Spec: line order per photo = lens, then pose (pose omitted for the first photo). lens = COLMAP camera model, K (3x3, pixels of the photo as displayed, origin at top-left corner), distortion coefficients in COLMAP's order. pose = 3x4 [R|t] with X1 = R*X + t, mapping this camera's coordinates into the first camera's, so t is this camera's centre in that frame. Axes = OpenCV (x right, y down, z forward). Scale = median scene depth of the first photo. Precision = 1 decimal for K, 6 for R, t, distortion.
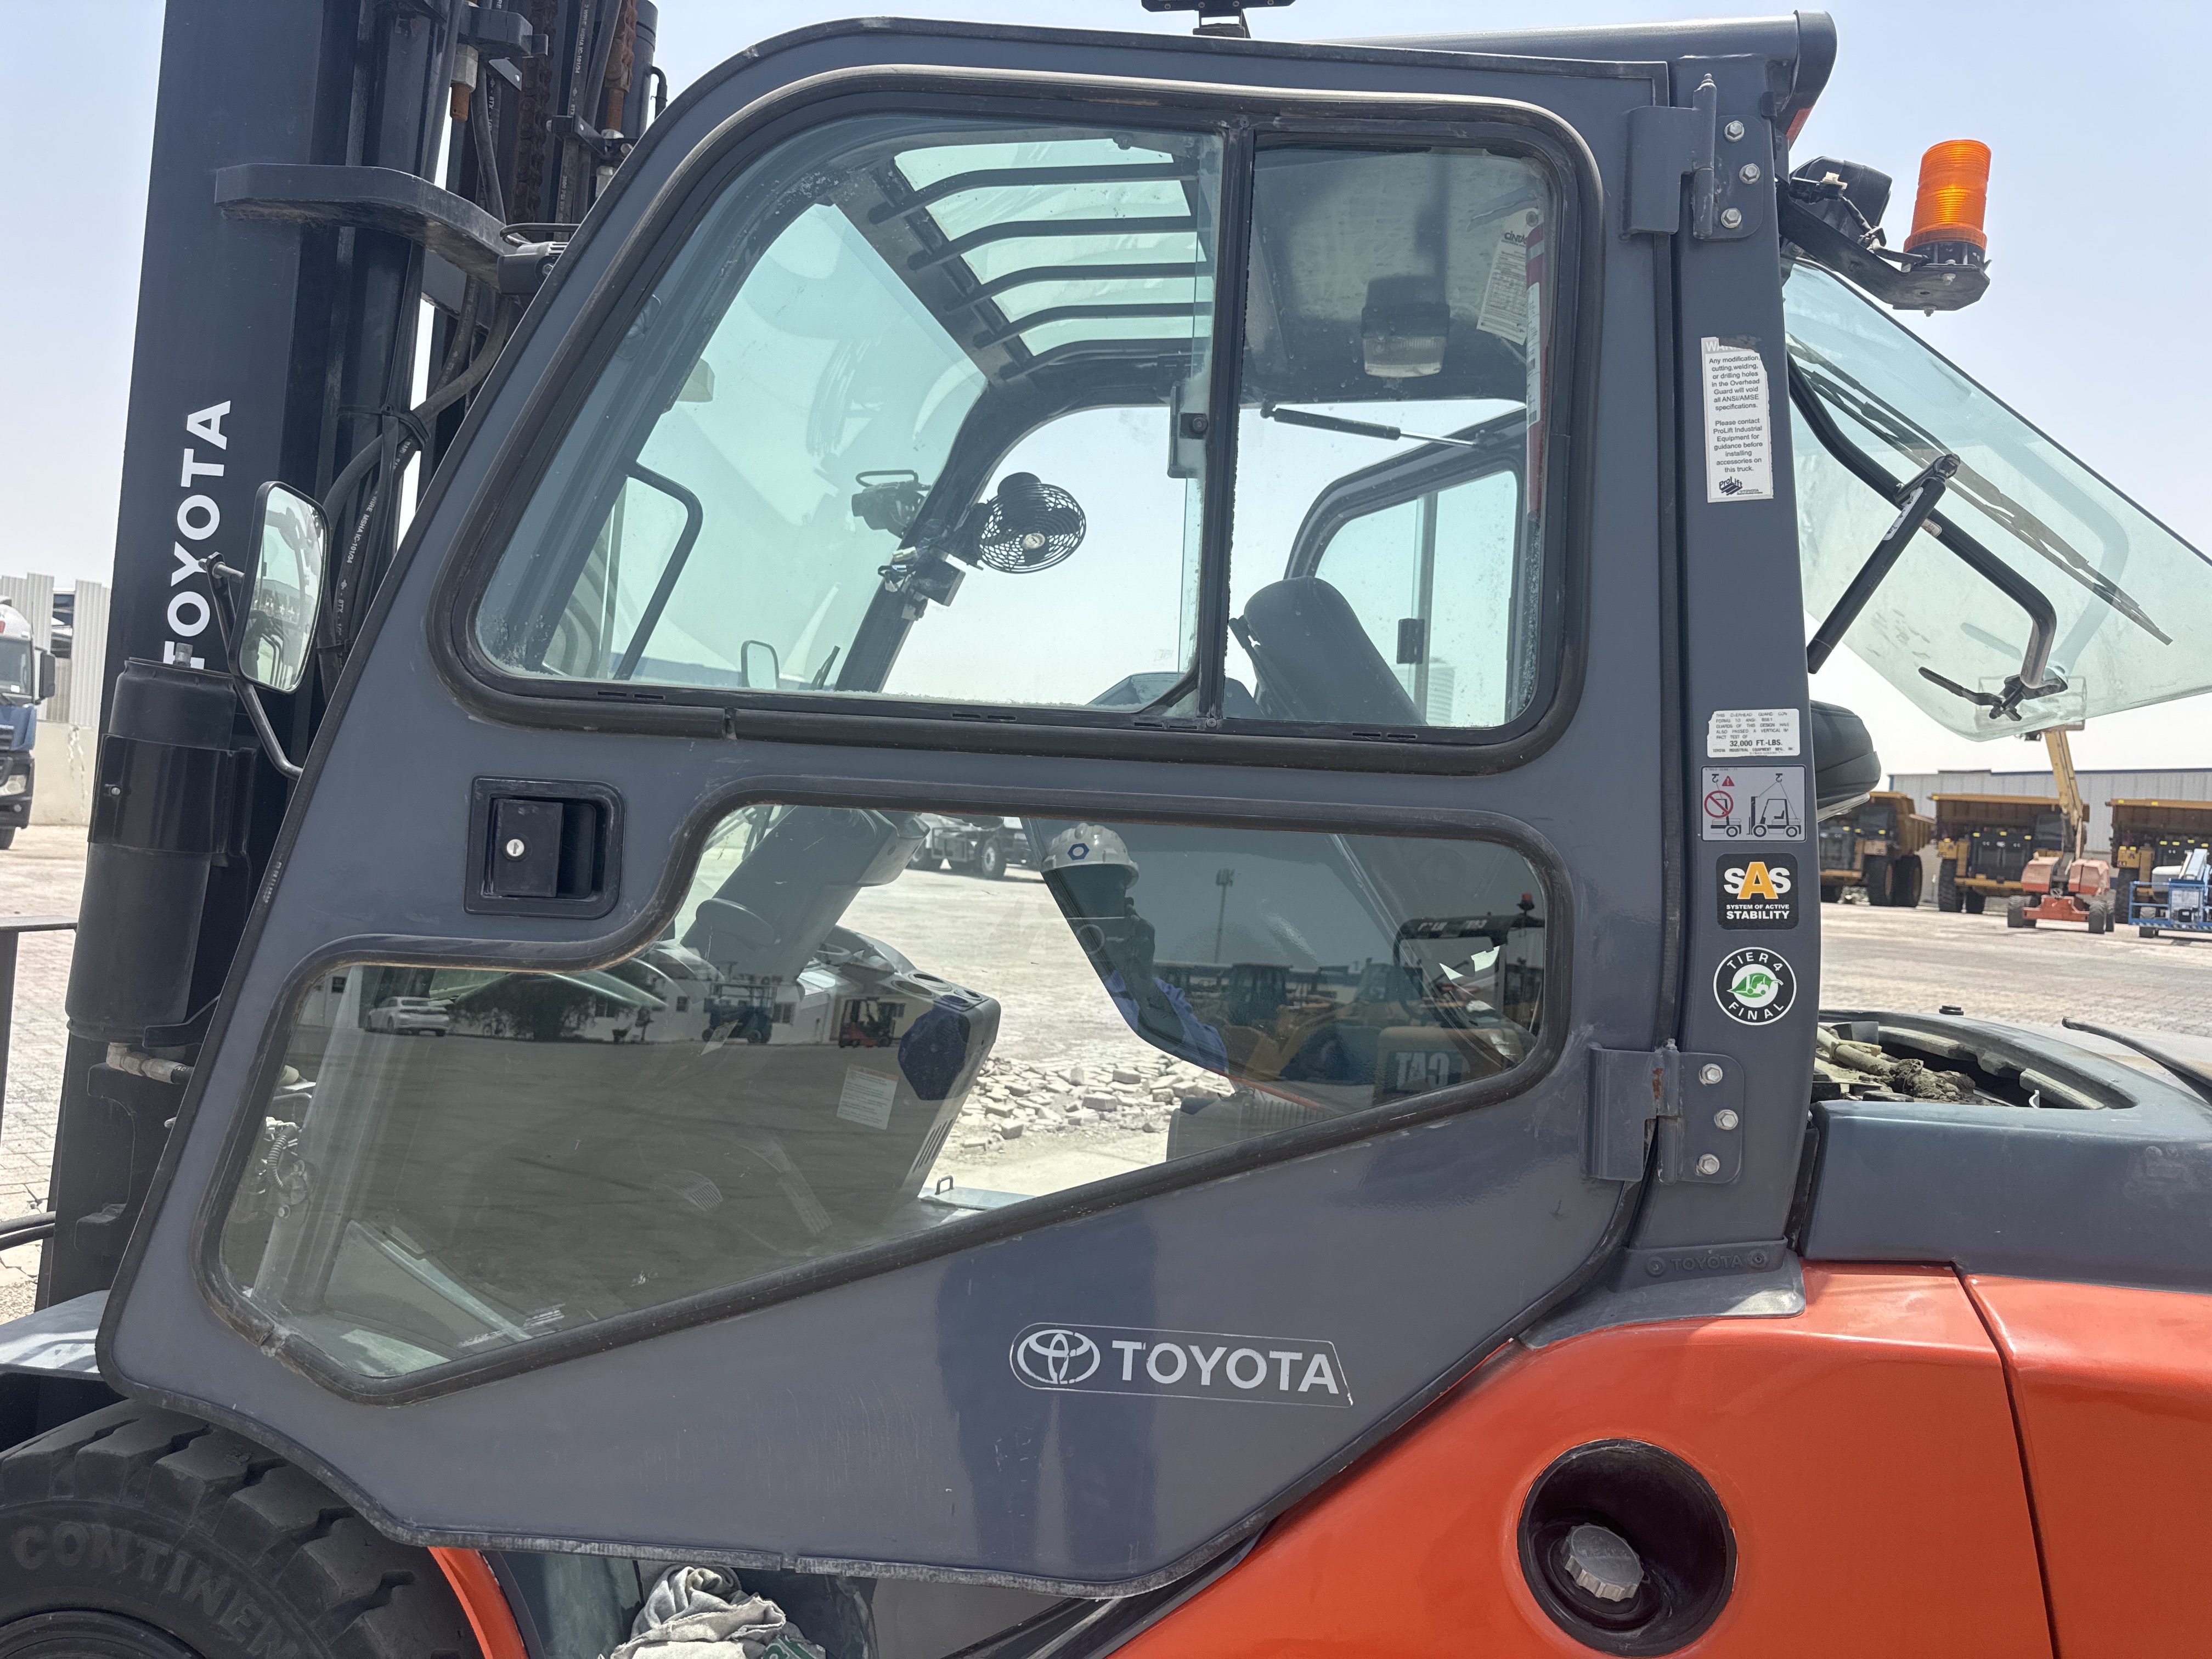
lens RADIAL K [[1602.2, 0, 1106.0], [0, 1602.2, 829.5], [0, 0, 1]] dist [0.030280, -0.025748]
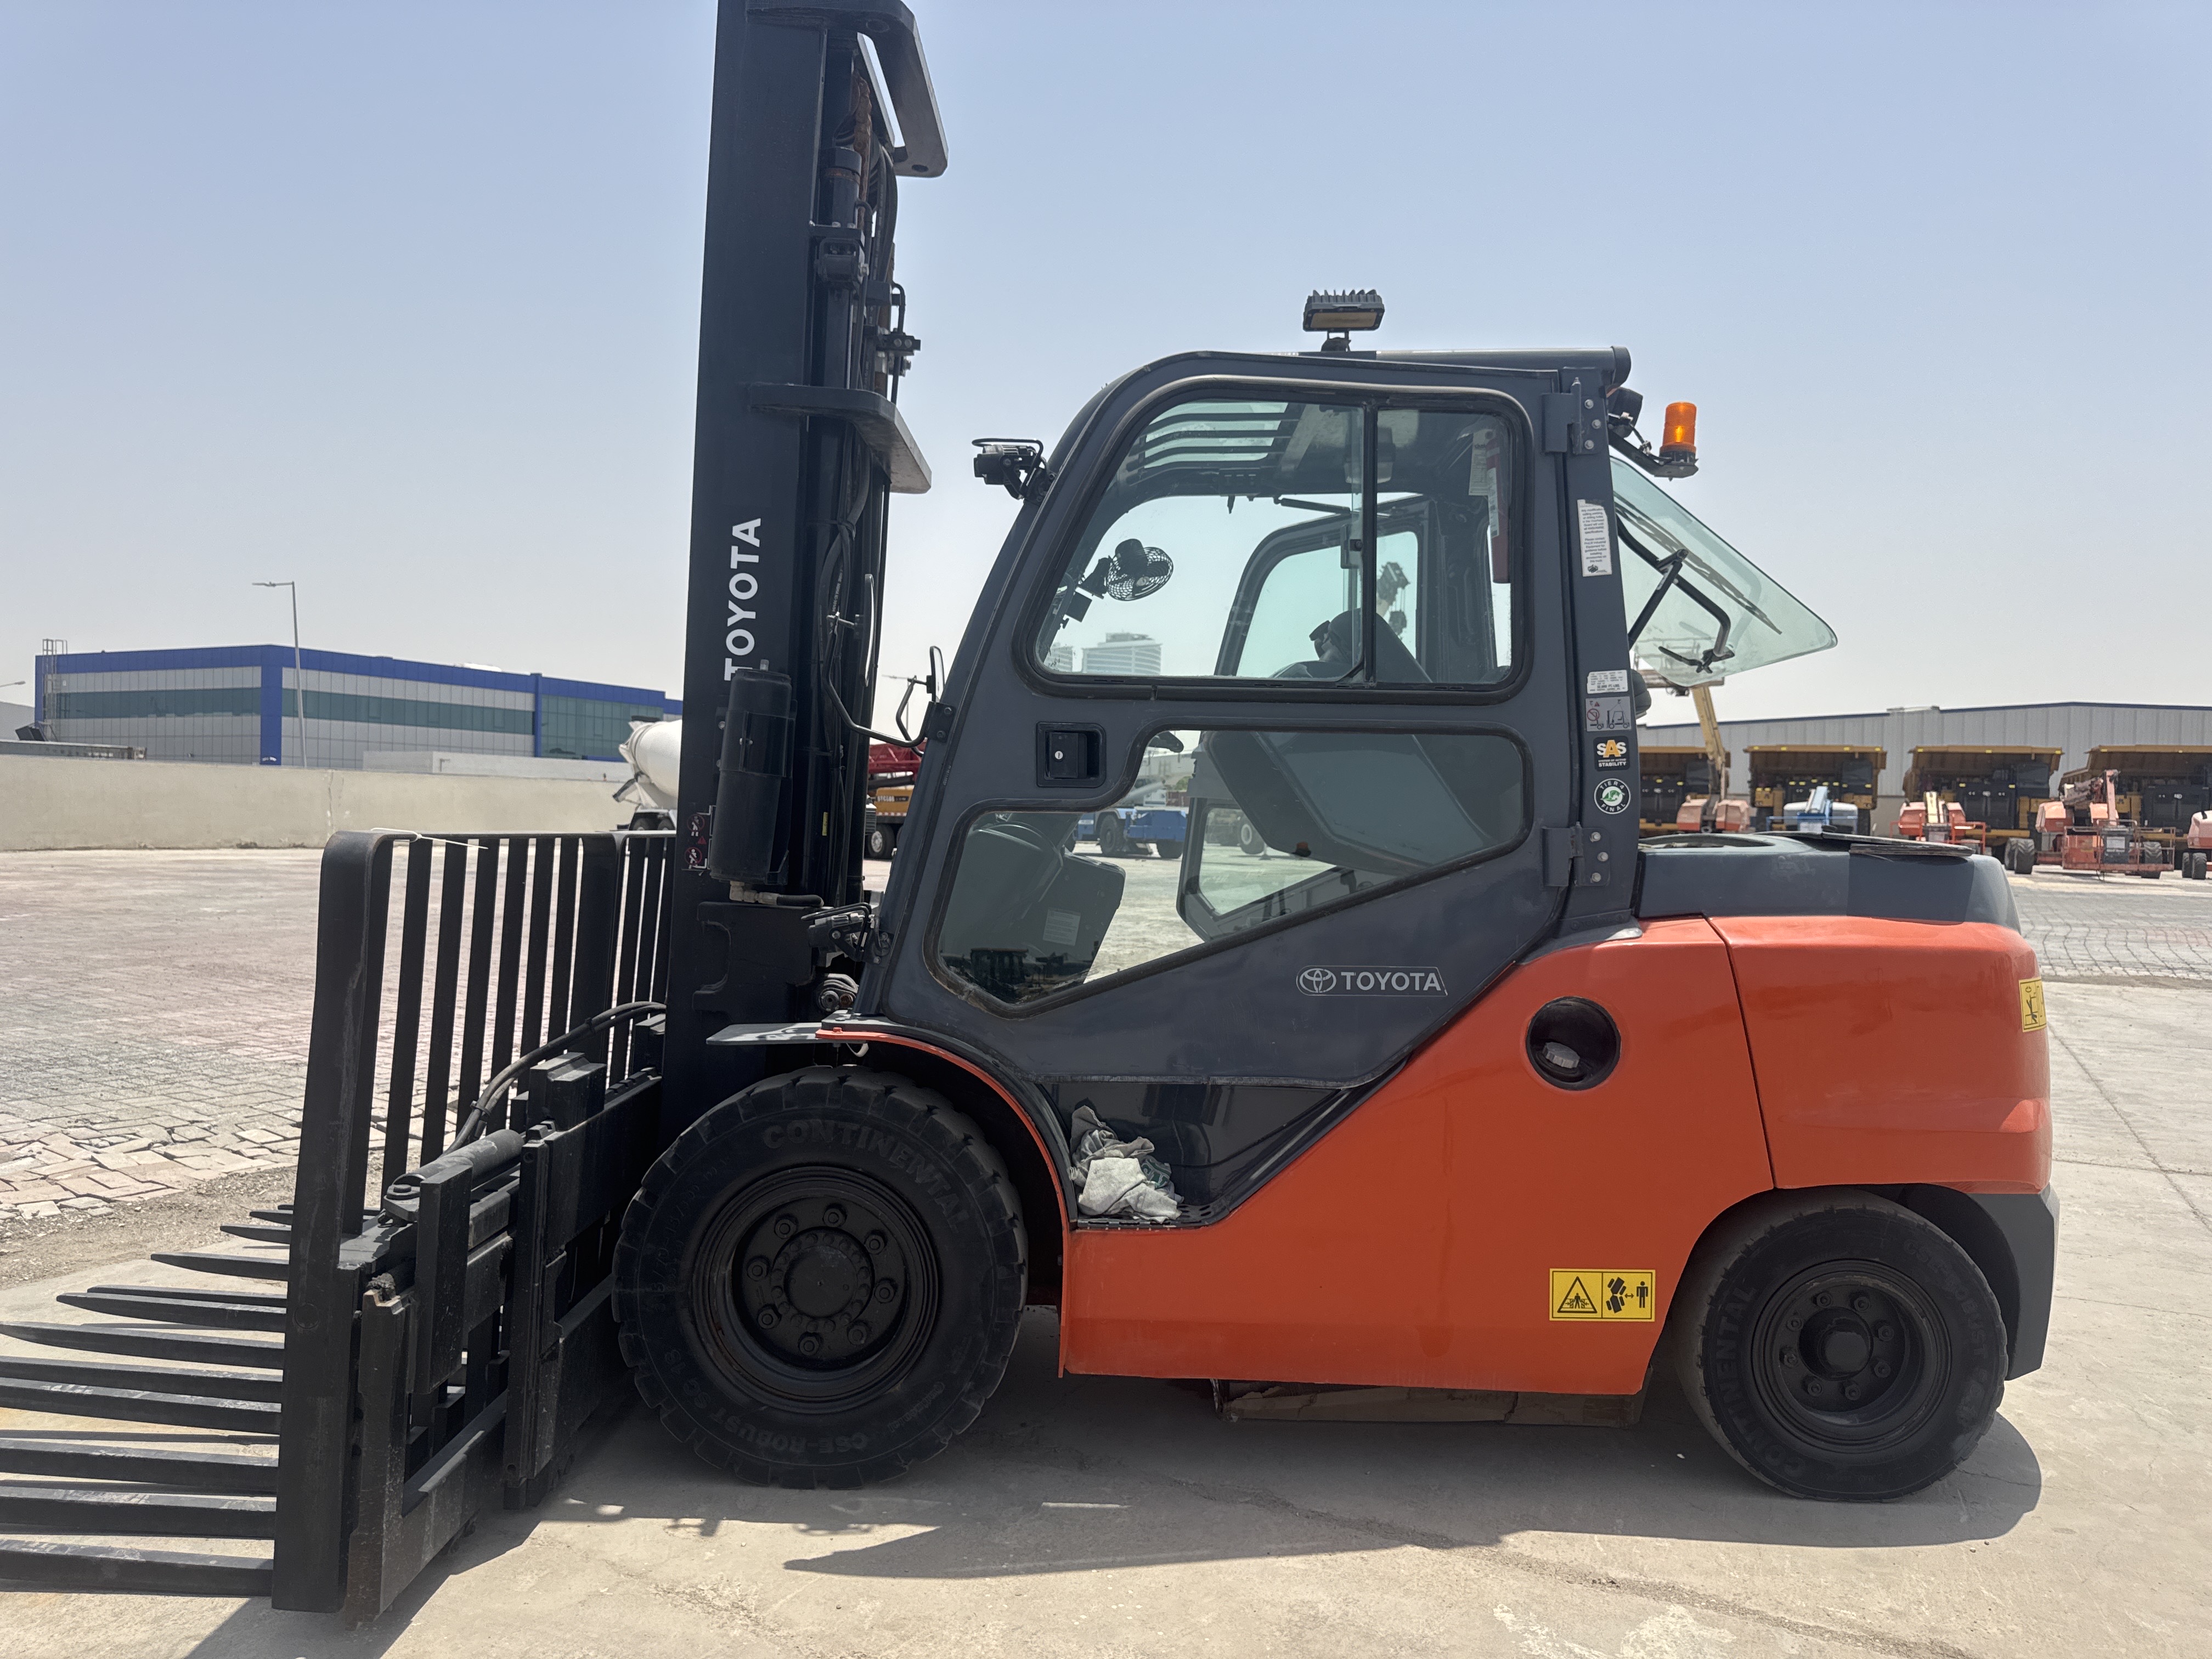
lens RADIAL K [[1627.8, 0, 1106.0], [0, 1627.8, 829.5], [0, 0, 1]] dist [0.198165, -0.393534]
pose [[0.981478, -0.045083, 0.186194, -0.660284], [0.043304, 0.998969, 0.013613, 0.076913], [-0.186616, -0.005298, 0.982419, -1.030984]]
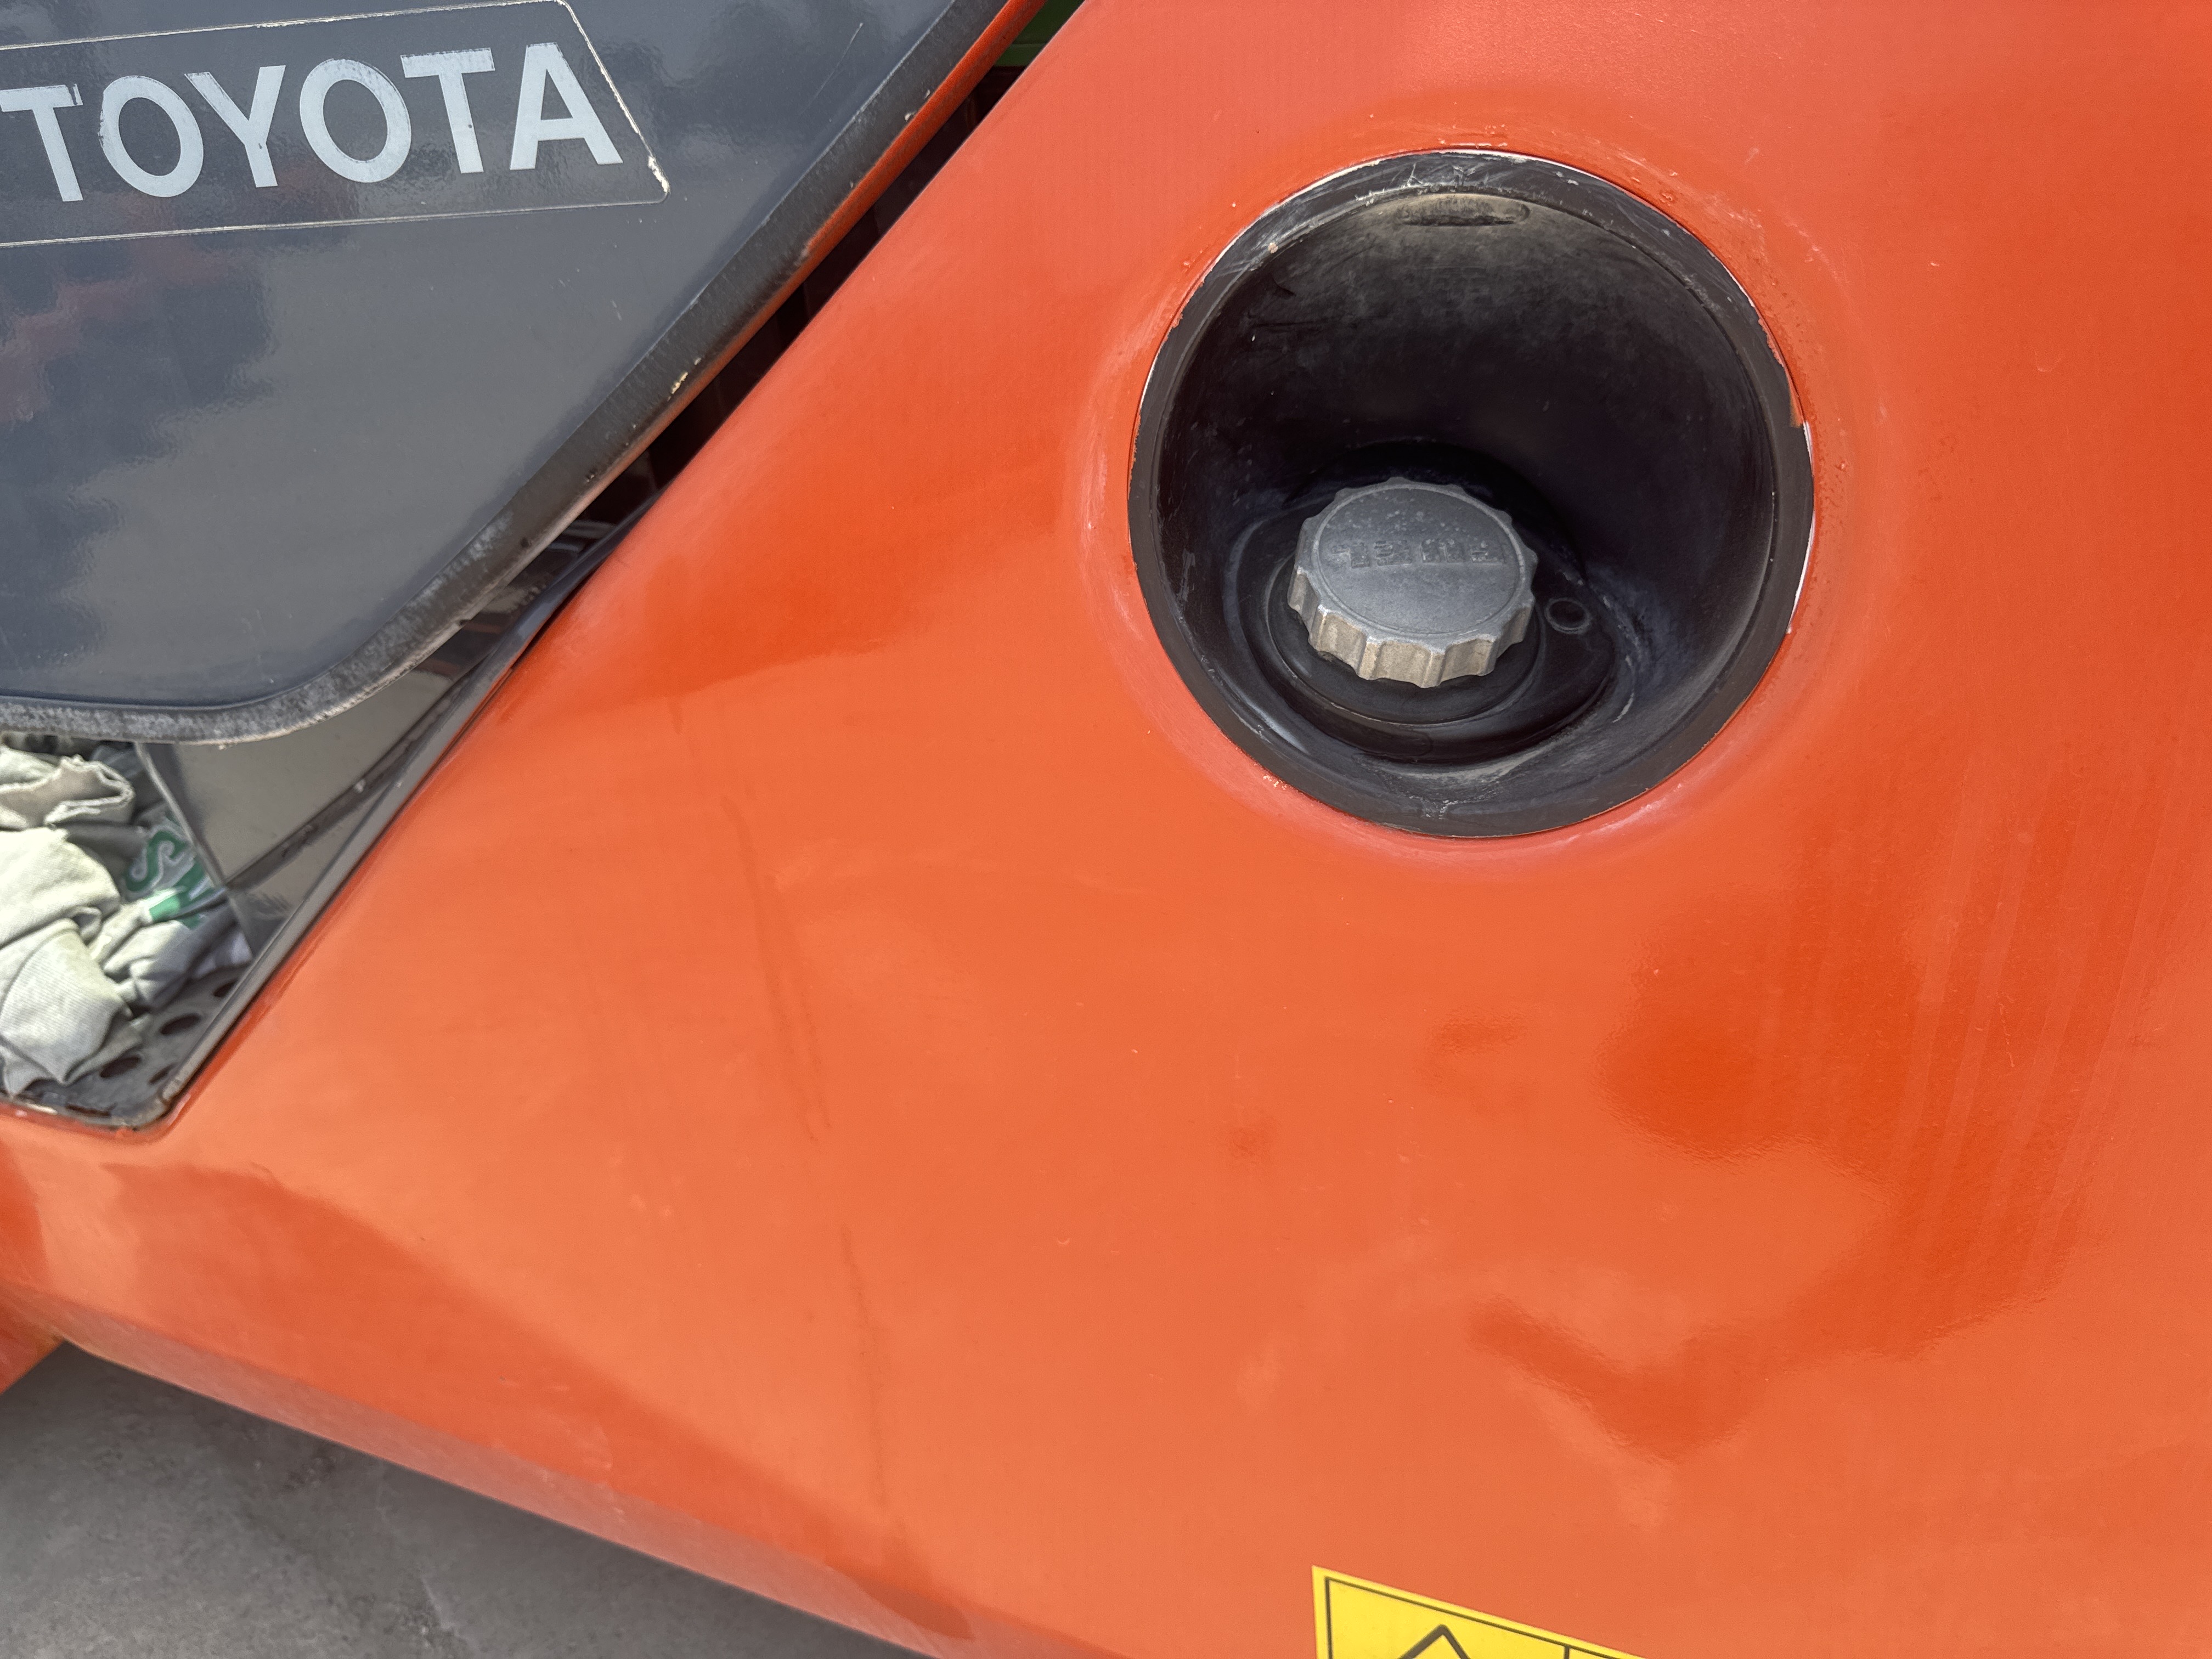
lens RADIAL K [[1627.8, 0, 1106.0], [0, 1627.8, 829.5], [0, 0, 1]] dist [0.198165, -0.393534]
pose [[0.966867, -0.026781, -0.253871, 0.303205], [0.146720, 0.872117, 0.466782, 0.303346], [0.208904, -0.488564, 0.847151, 0.618580]]
